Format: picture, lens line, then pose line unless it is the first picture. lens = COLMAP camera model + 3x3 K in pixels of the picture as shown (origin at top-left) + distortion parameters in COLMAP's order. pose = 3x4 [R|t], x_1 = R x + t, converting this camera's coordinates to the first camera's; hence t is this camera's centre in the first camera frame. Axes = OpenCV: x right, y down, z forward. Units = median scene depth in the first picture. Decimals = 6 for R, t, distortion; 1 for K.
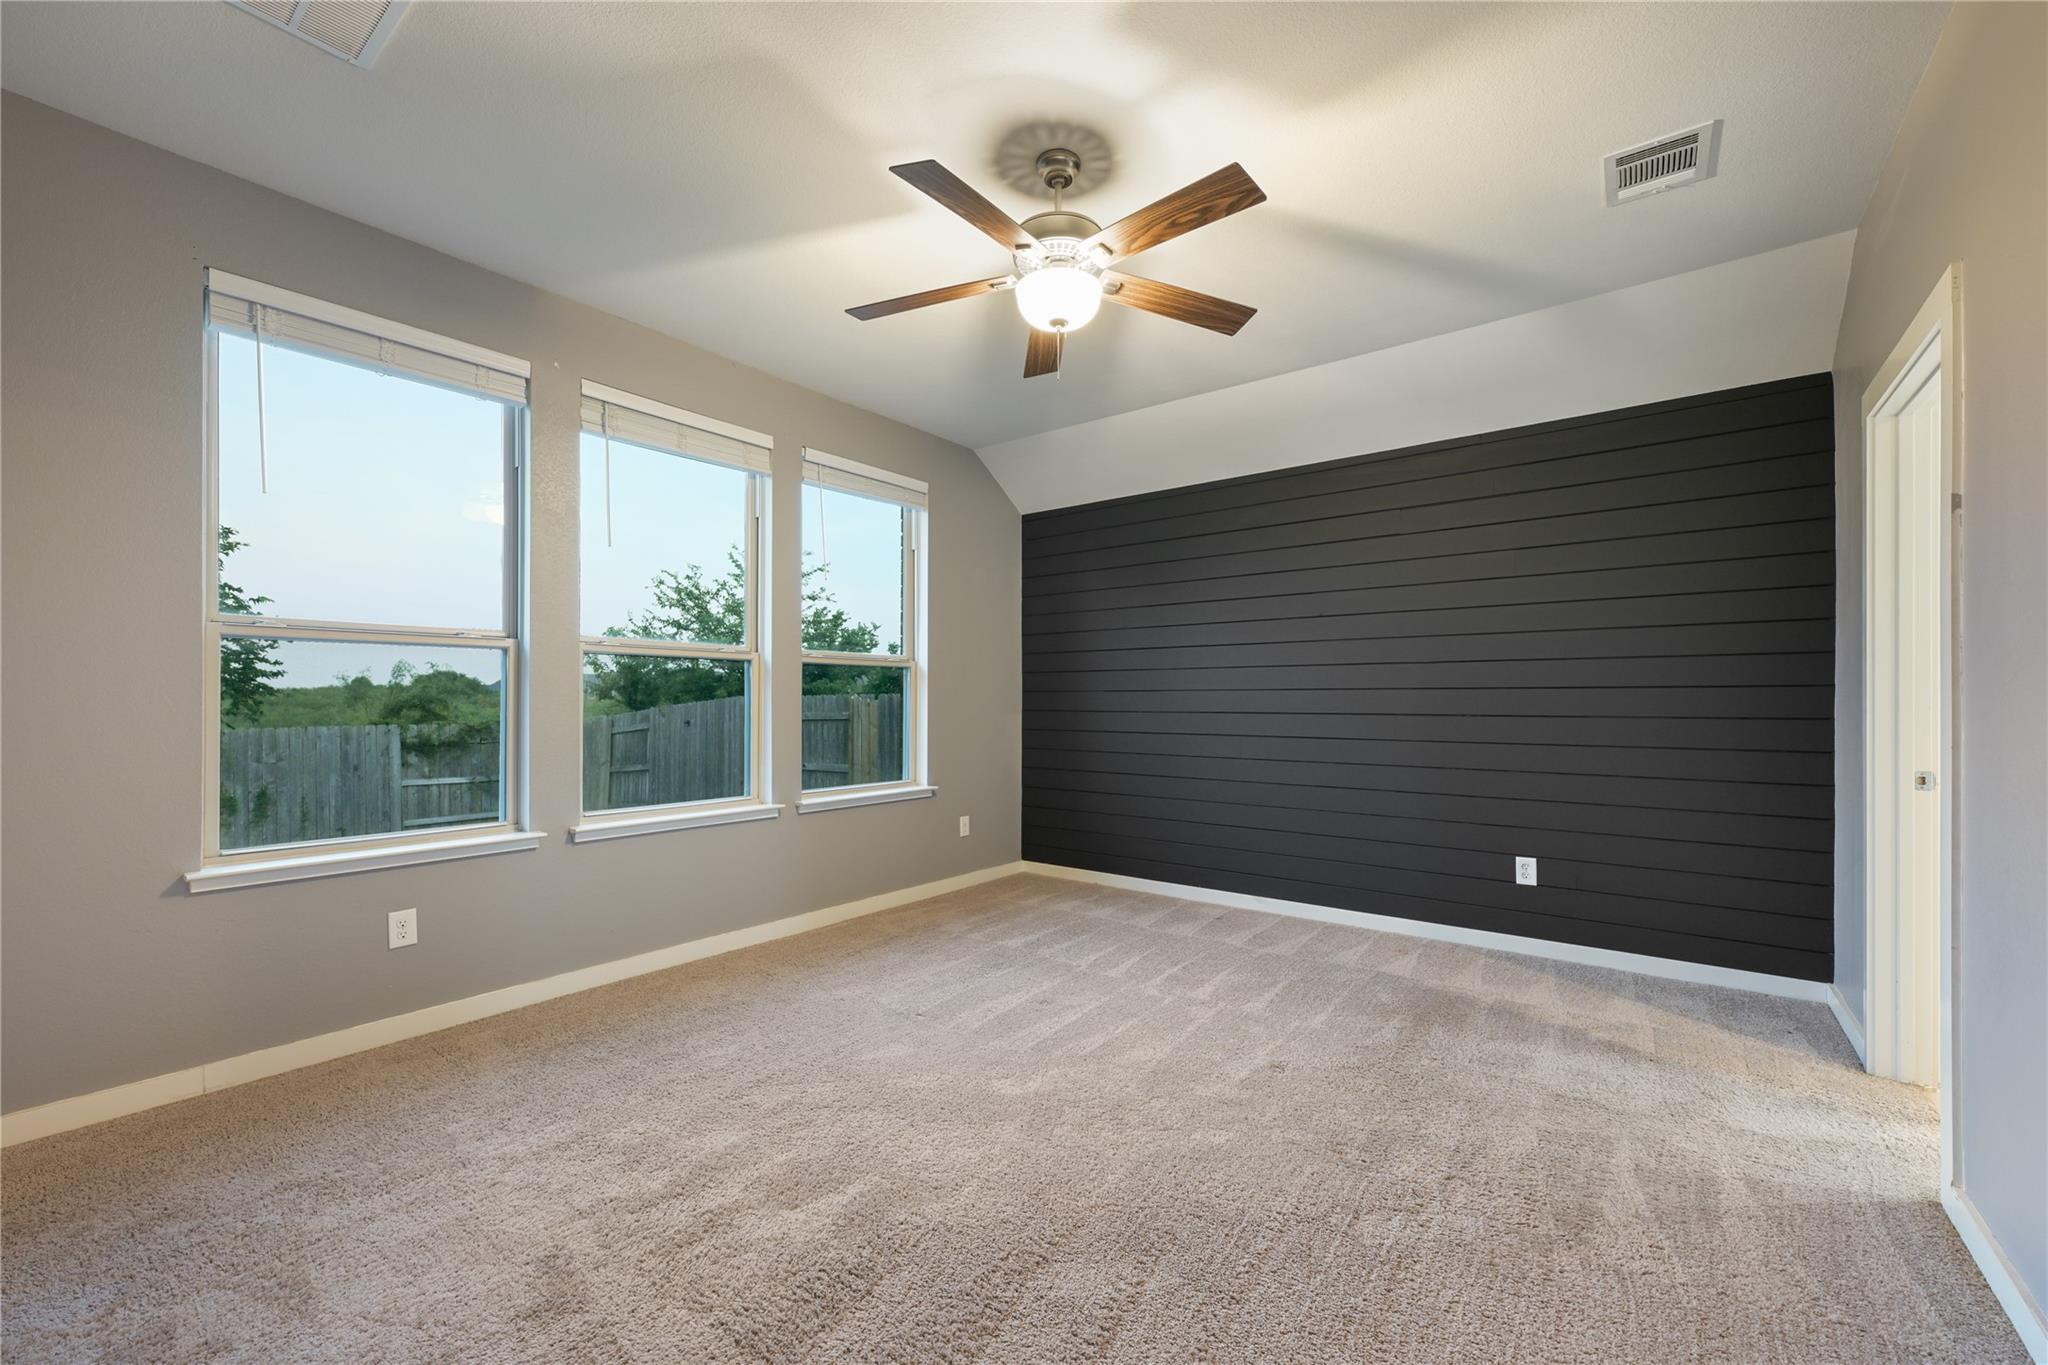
lens RADIAL K [[815.0, 0, 1012.3], [0, 815.0, 692.7], [0, 0, 1]] dist [-0.001712, -0.000128]
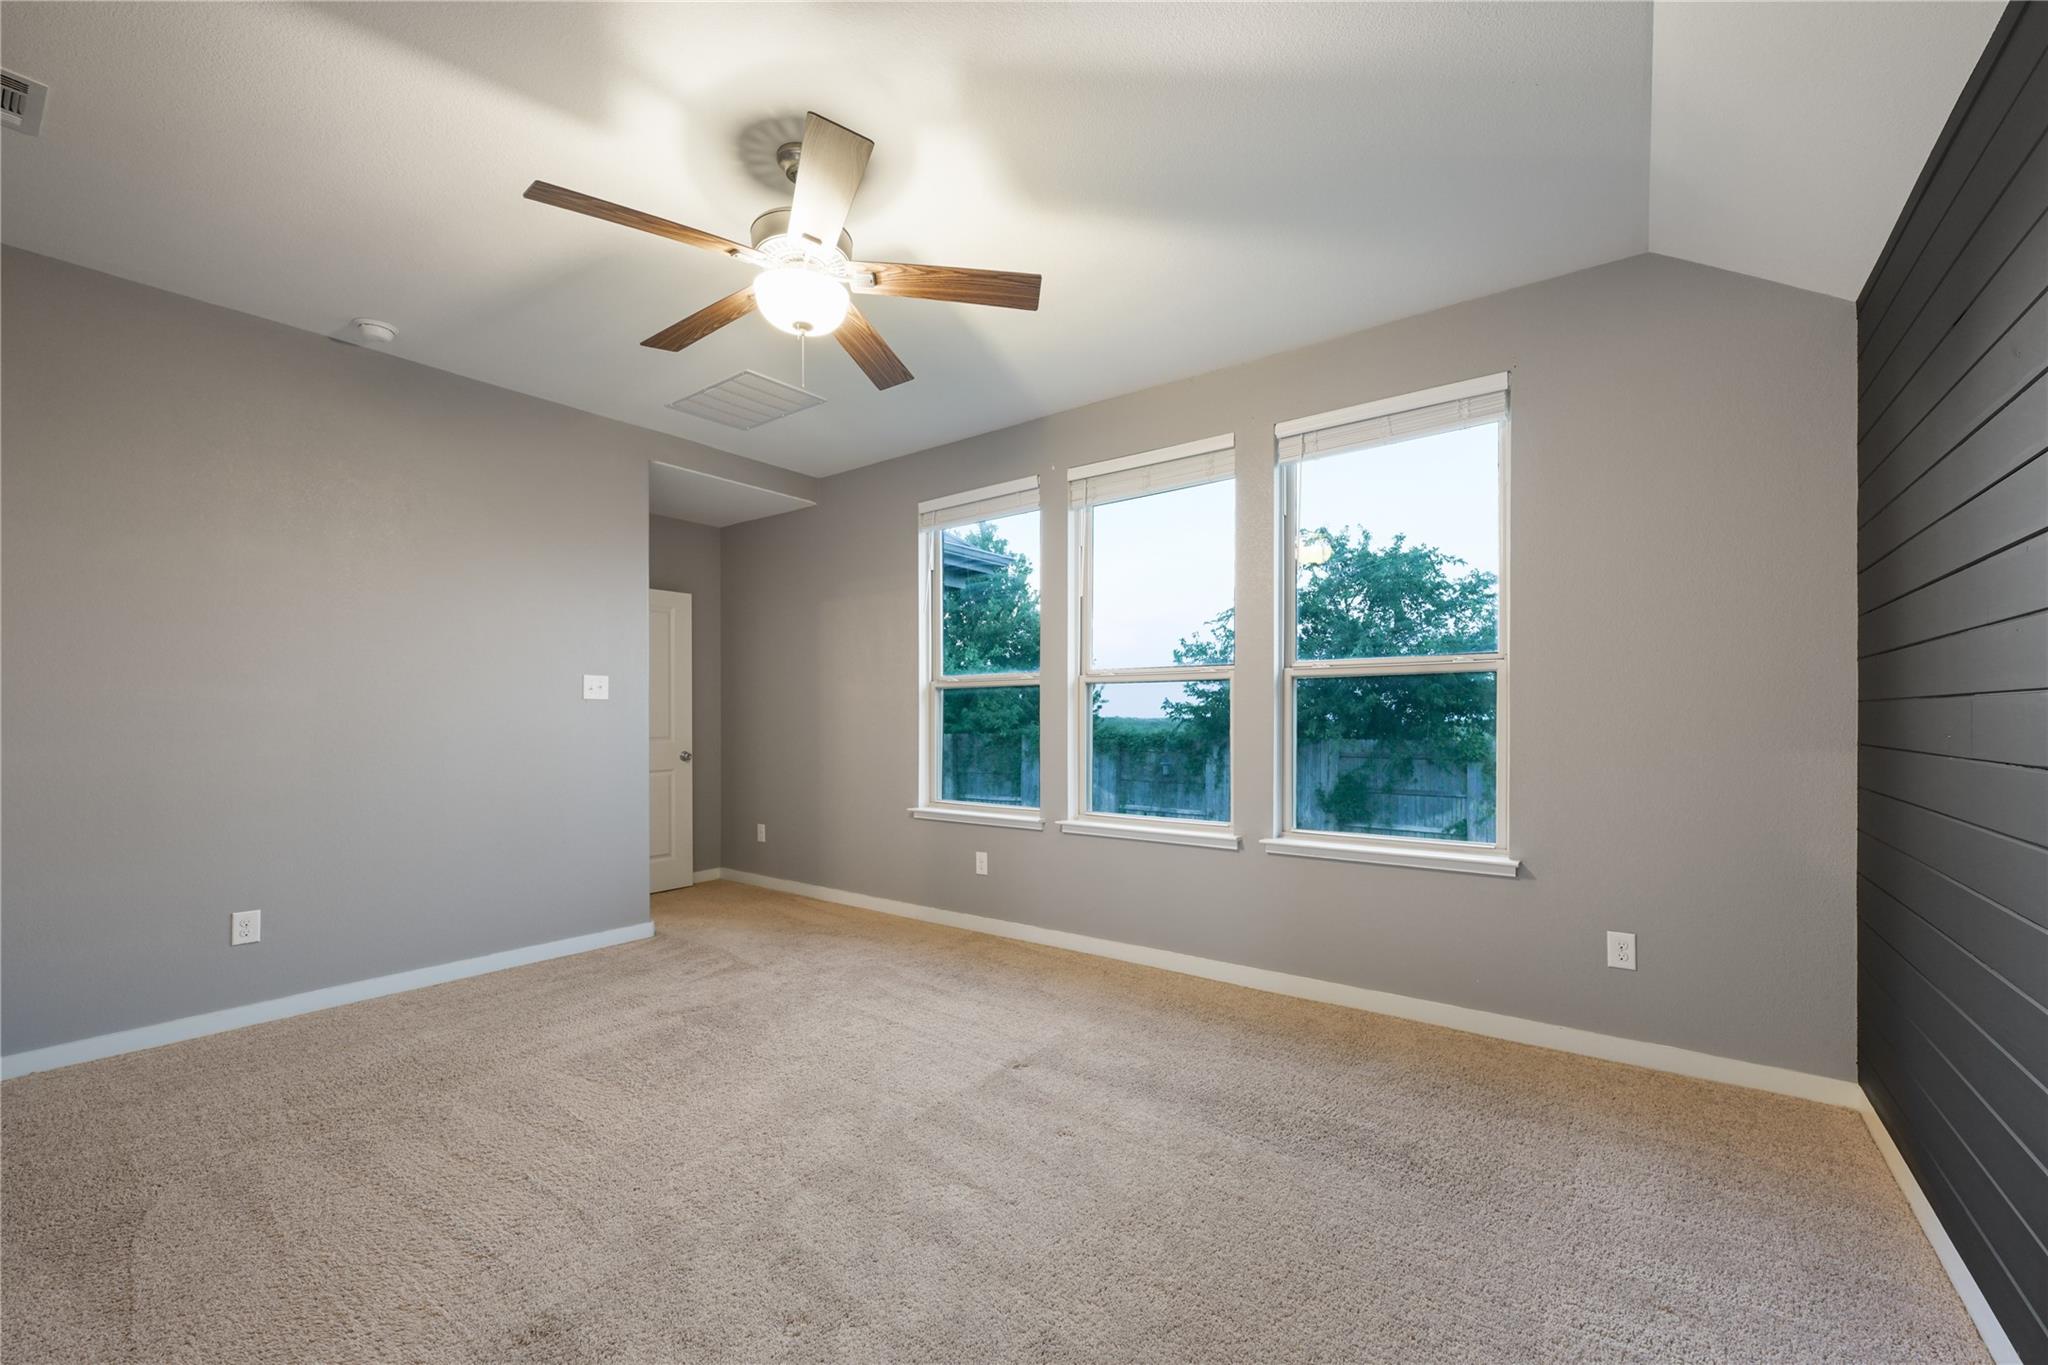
lens RADIAL K [[813.0, 0, 1029.8], [0, 813.0, 710.6], [0, 0, 1]] dist [-0.000496, -0.000061]
pose [[0.026998, -0.010718, -0.999578, 0.726640], [0.012223, 0.999871, -0.010391, 0.004675], [0.999561, -0.011938, 0.027126, 0.887947]]
